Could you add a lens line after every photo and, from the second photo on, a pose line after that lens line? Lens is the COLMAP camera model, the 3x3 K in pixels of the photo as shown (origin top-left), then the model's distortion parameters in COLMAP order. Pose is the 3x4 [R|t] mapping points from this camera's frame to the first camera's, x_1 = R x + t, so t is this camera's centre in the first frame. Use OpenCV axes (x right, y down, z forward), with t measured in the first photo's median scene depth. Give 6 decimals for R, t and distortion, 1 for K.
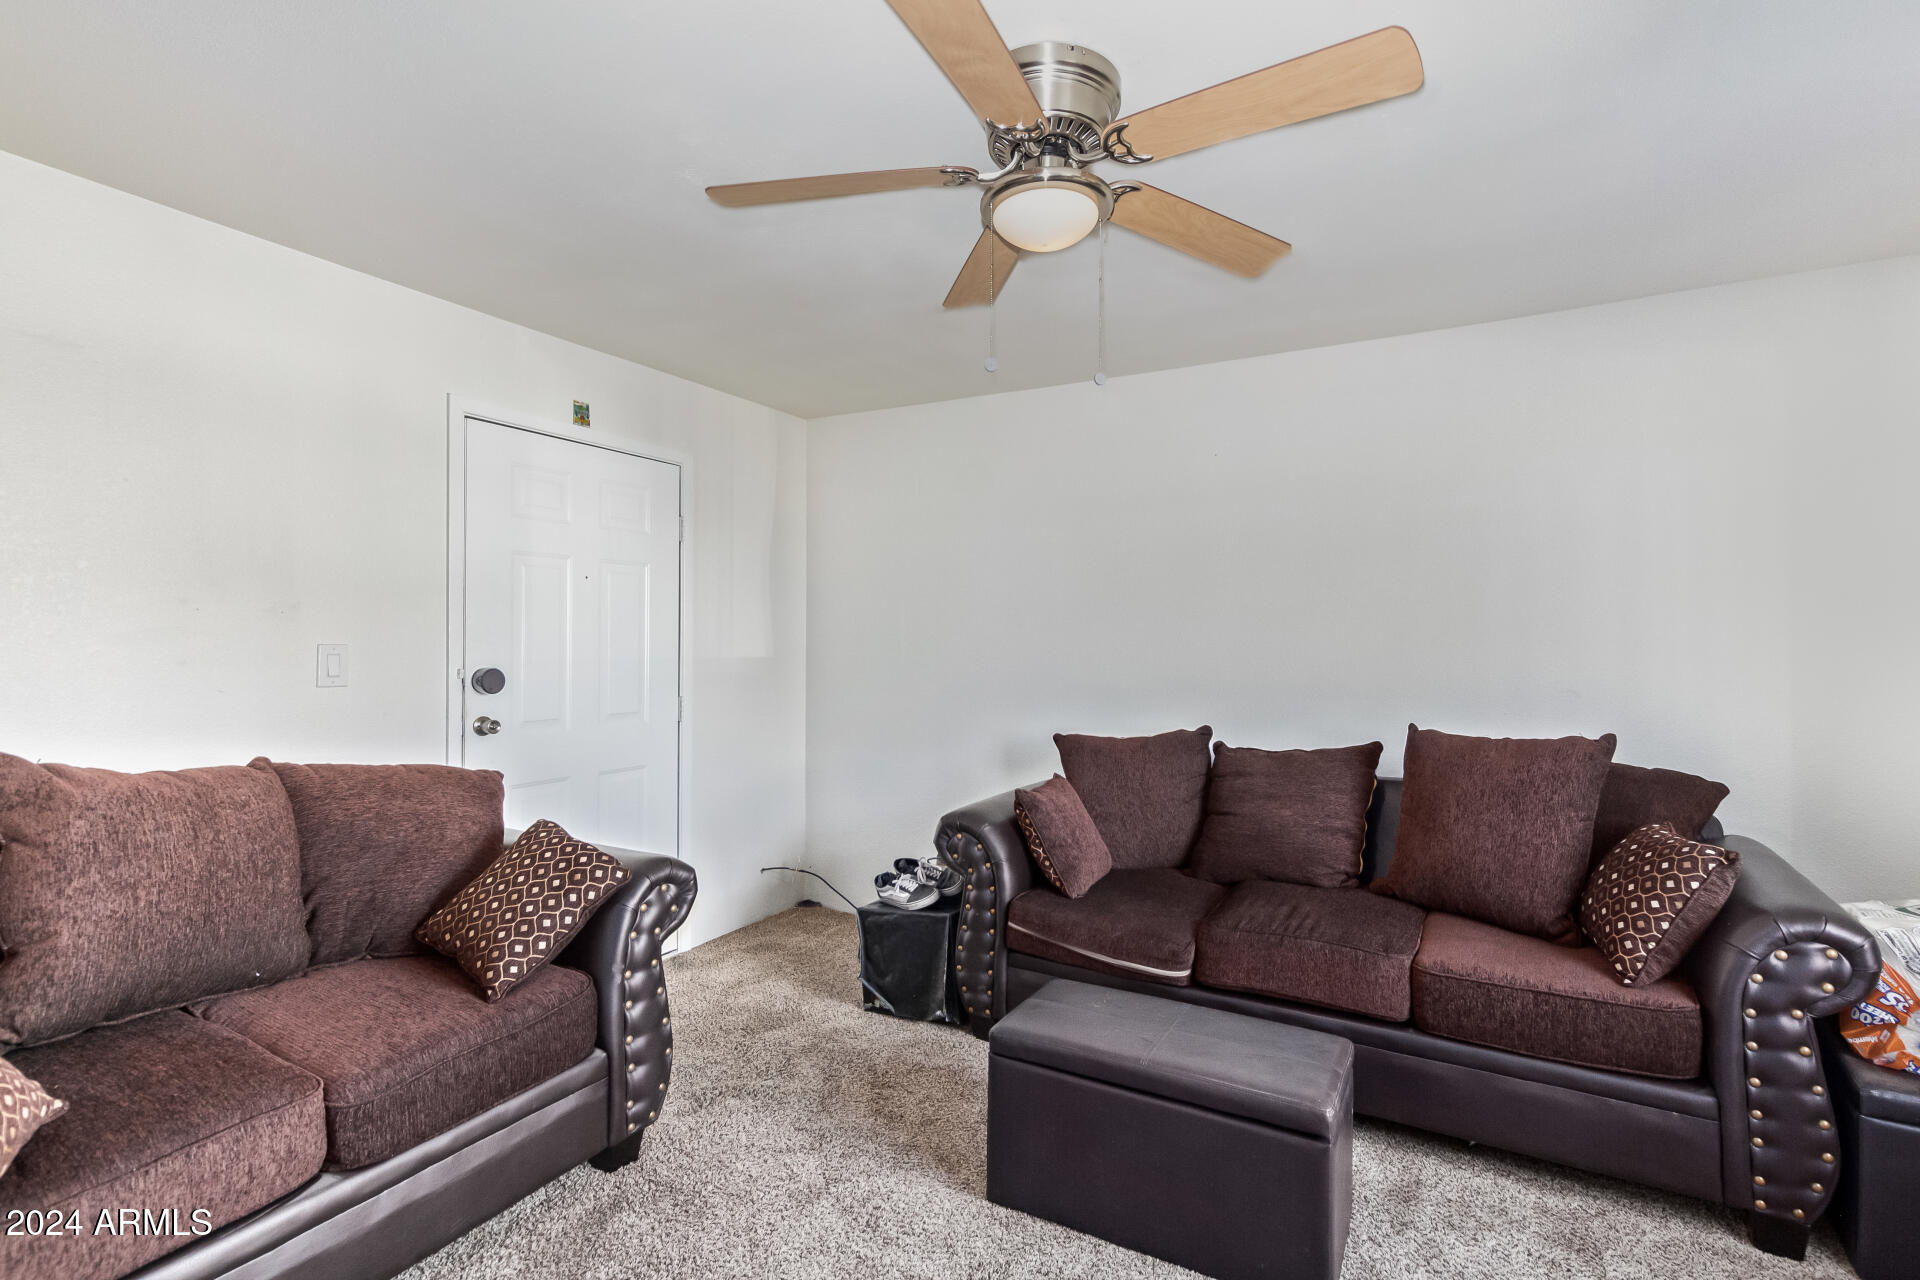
lens RADIAL K [[879.9, 0, 969.8], [0, 879.9, 639.2], [0, 0, 1]] dist [0.000487, -0.000860]
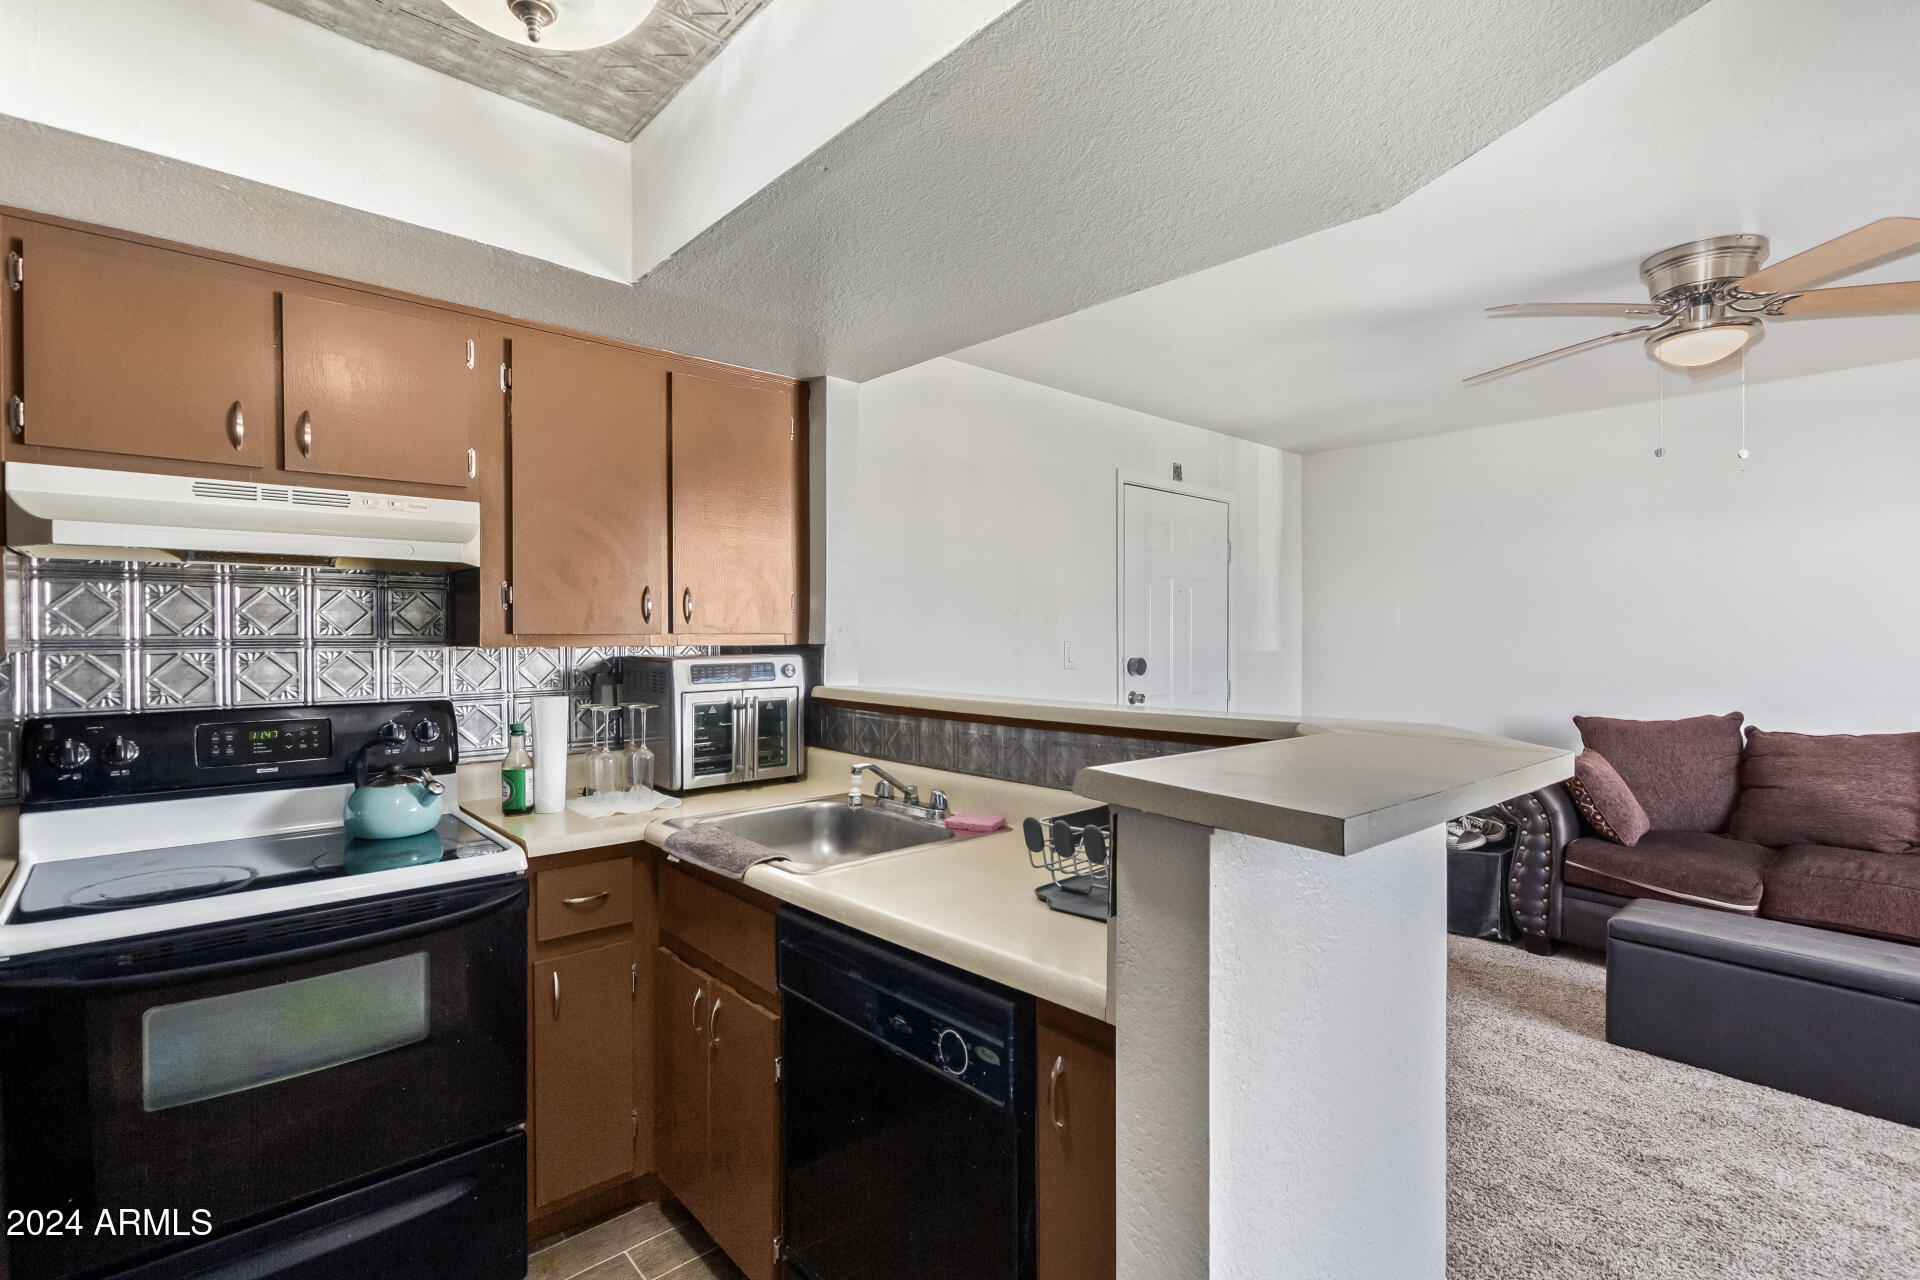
lens RADIAL K [[879.9, 0, 969.8], [0, 879.9, 639.2], [0, 0, 1]] dist [0.000487, -0.000860]
pose [[0.945827, -0.000990, -0.324668, -0.342418], [0.003344, 0.999972, 0.006694, -0.007729], [0.324653, -0.007417, 0.945804, -0.453592]]
